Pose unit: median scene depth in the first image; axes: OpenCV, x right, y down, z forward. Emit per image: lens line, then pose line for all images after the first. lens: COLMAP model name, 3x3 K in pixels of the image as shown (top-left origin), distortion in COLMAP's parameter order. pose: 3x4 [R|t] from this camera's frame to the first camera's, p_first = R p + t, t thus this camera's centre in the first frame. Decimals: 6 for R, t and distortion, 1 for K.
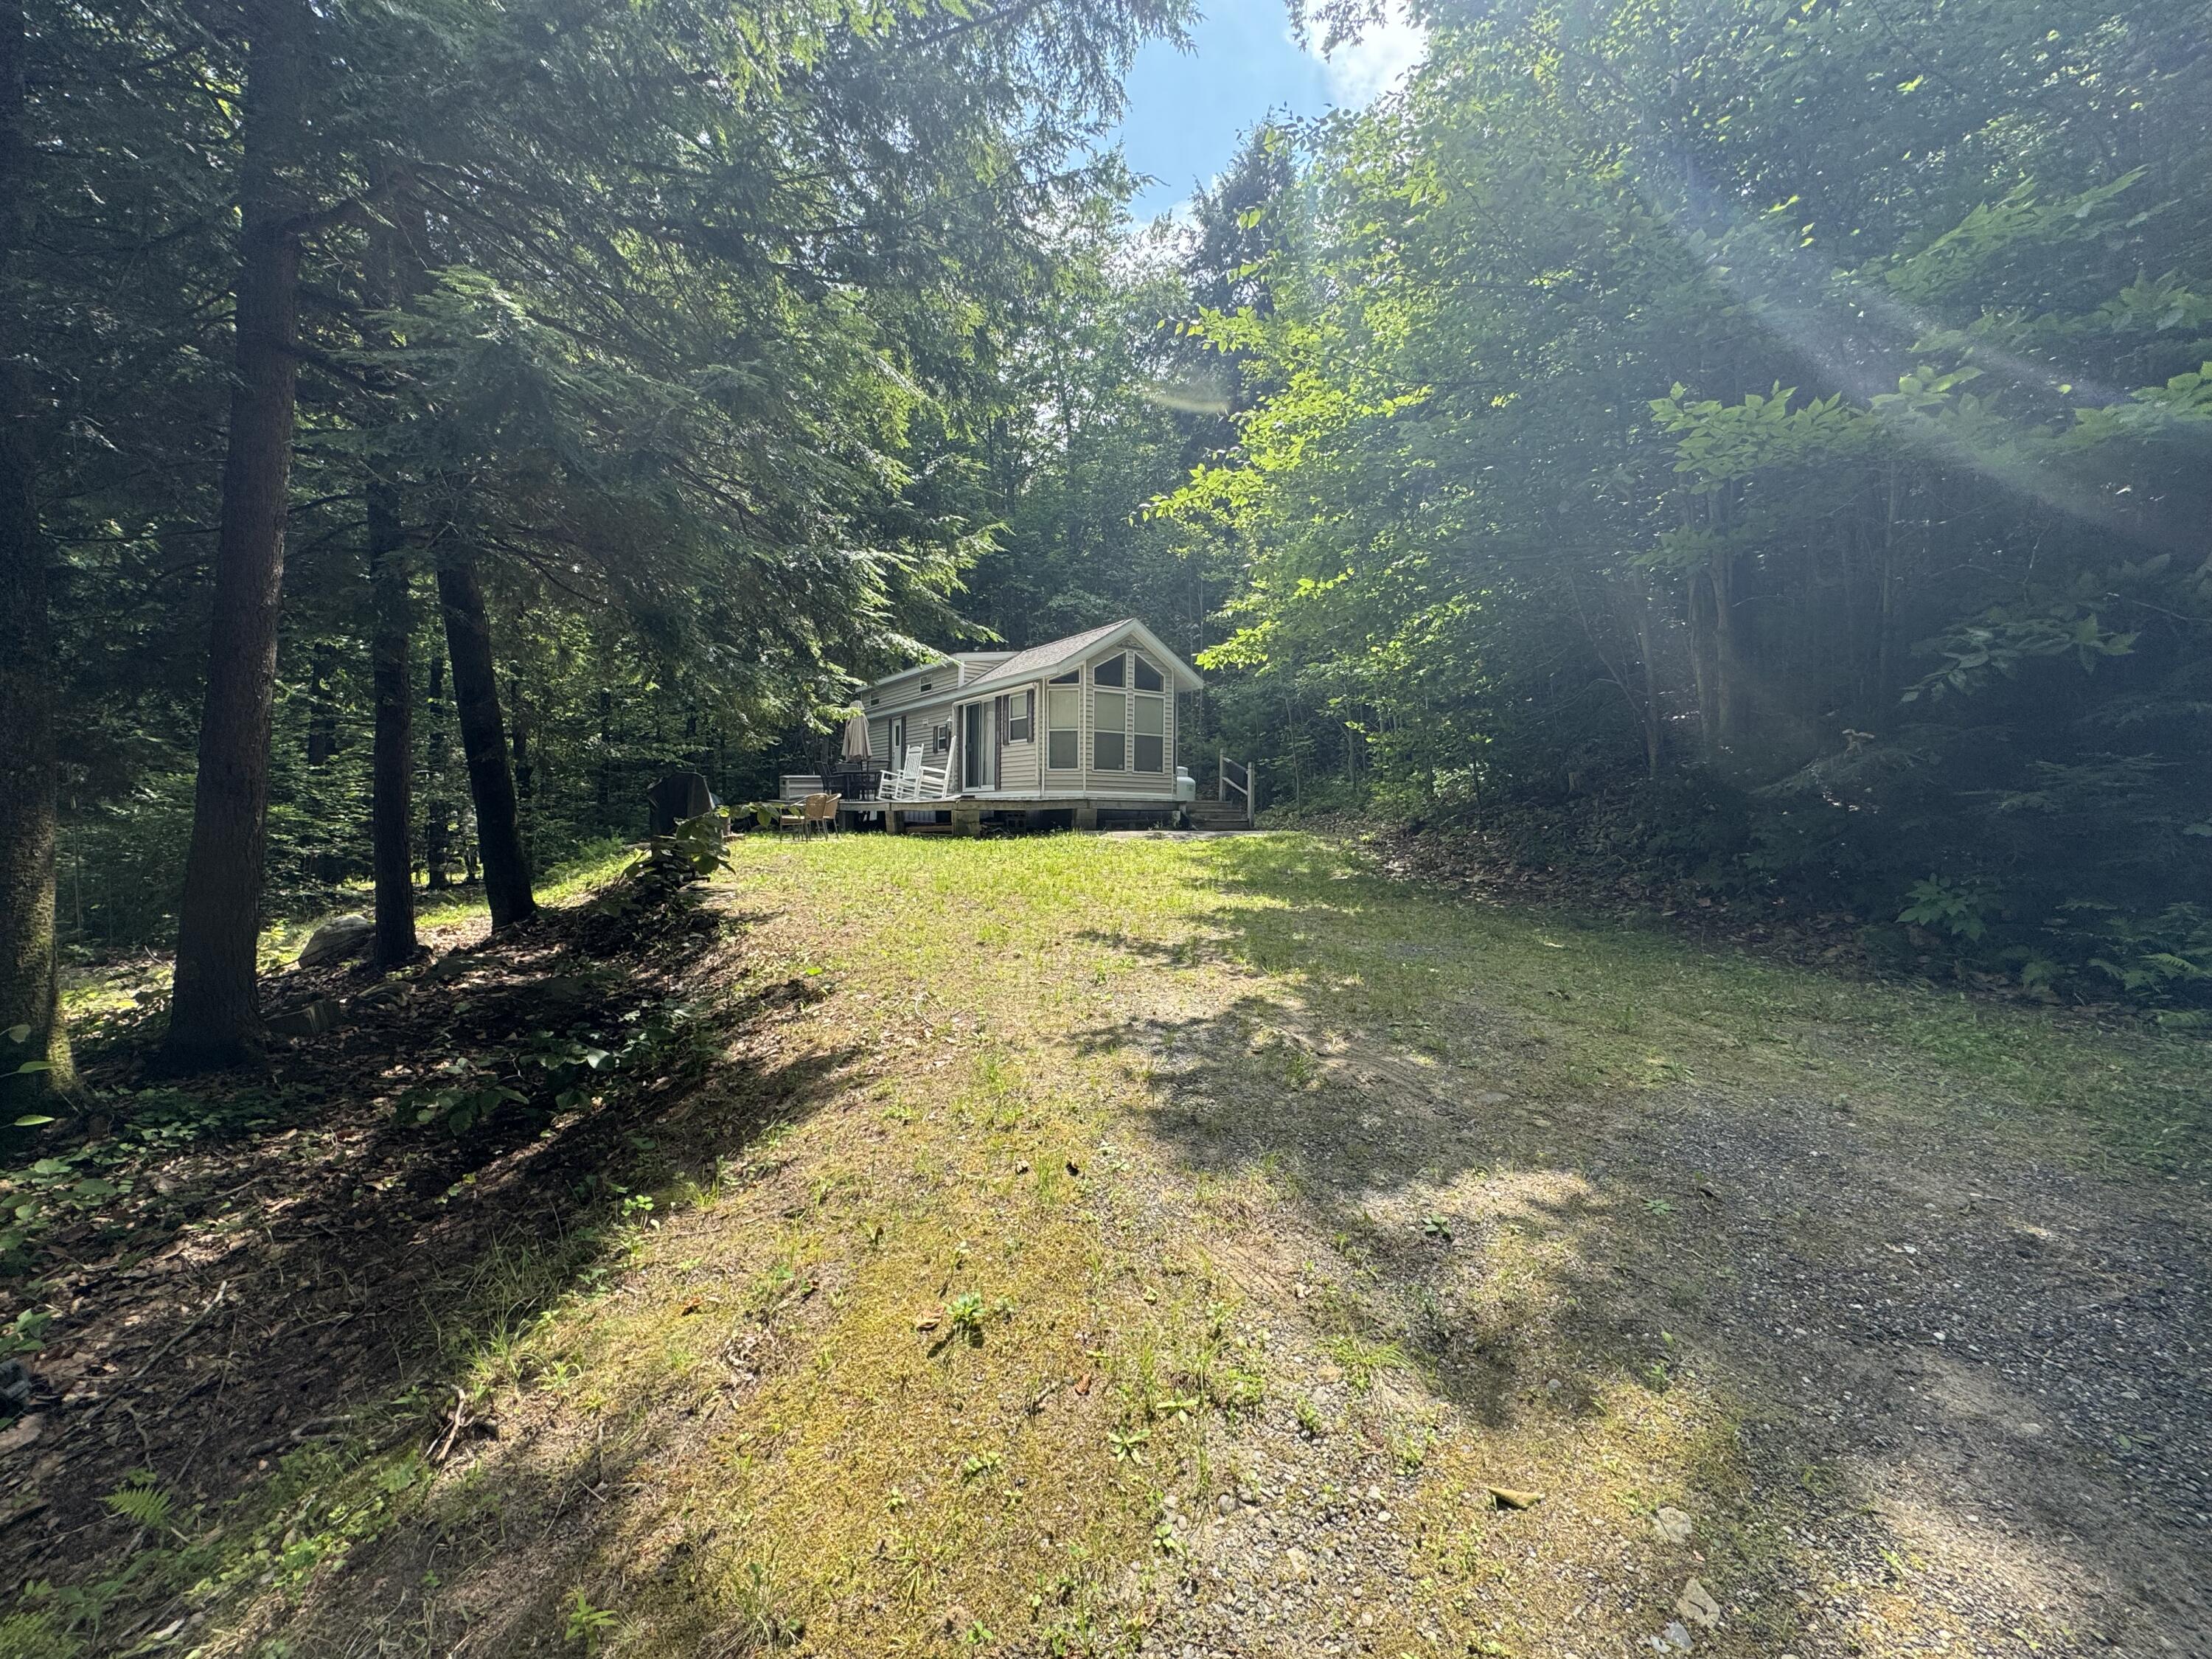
lens RADIAL K [[880.9, 0, 1105.1], [0, 880.9, 825.7], [0, 0, 1]] dist [-0.005451, 0.000528]
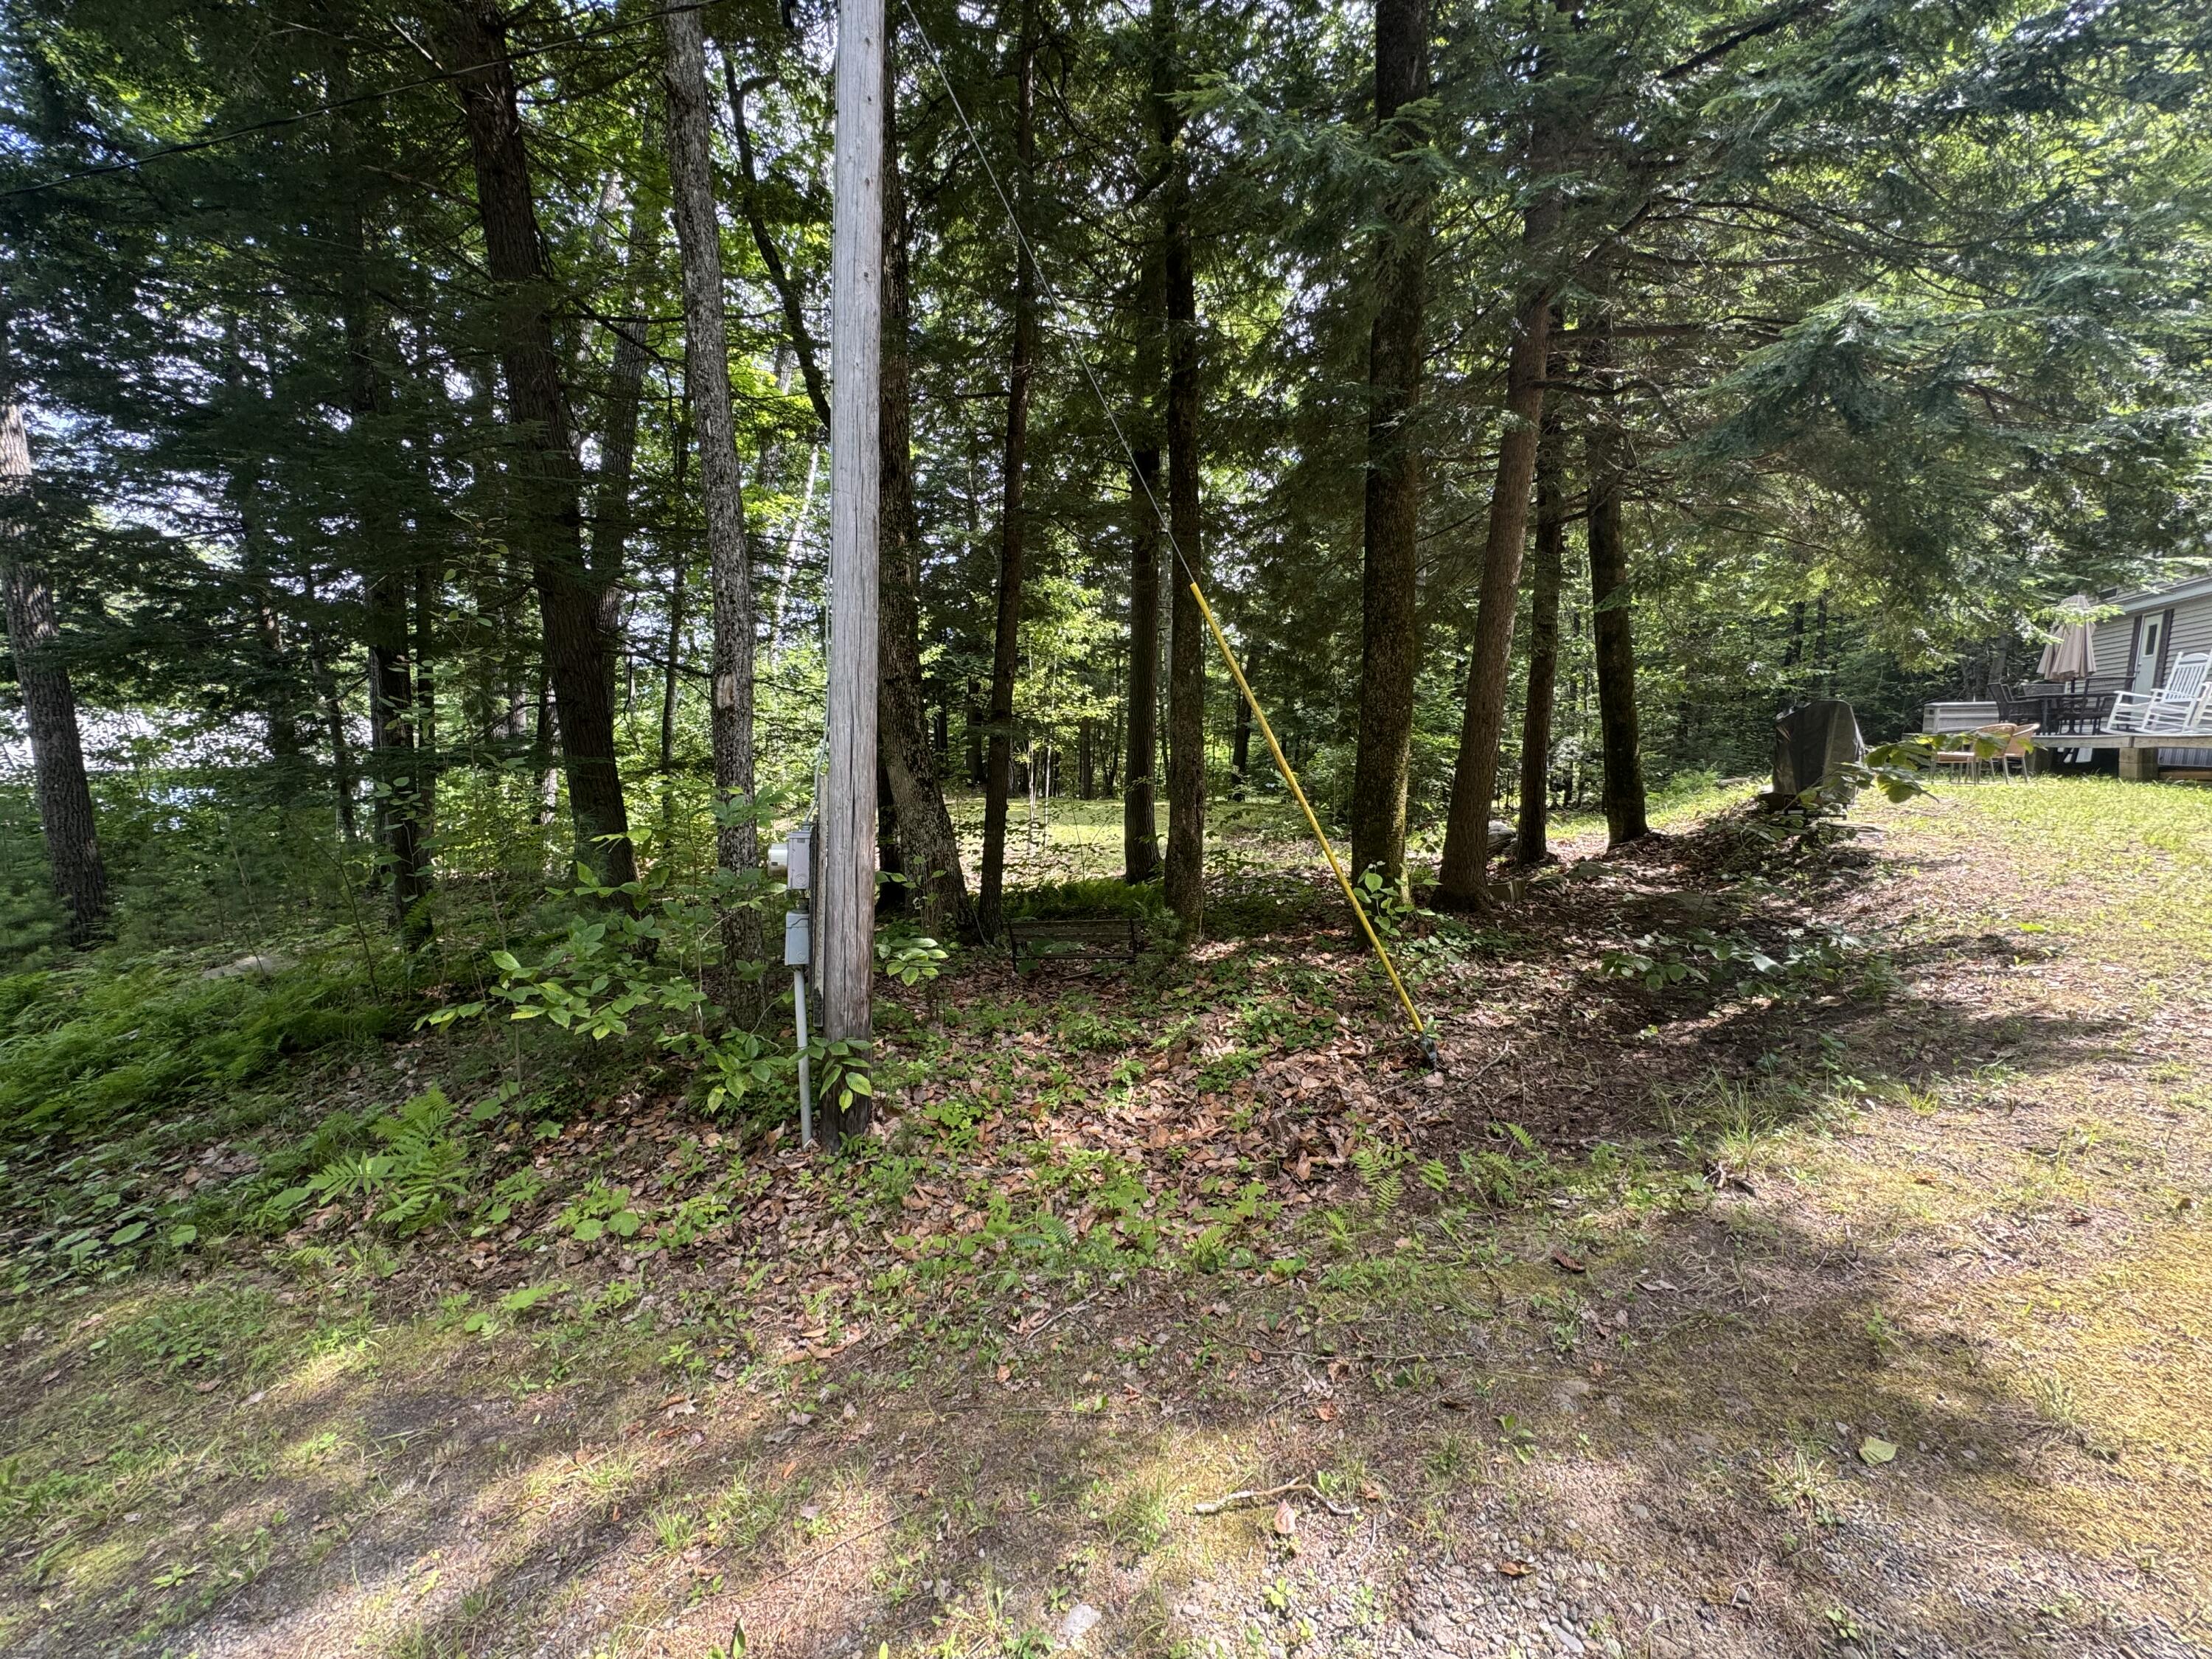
lens RADIAL K [[880.9, 0, 1105.1], [0, 880.9, 825.7], [0, 0, 1]] dist [-0.005451, 0.000528]
pose [[0.465173, 0.093771, -0.880239, -0.013005], [-0.028556, 0.995446, 0.090953, 0.019030], [0.884759, -0.017173, 0.465732, -0.219604]]
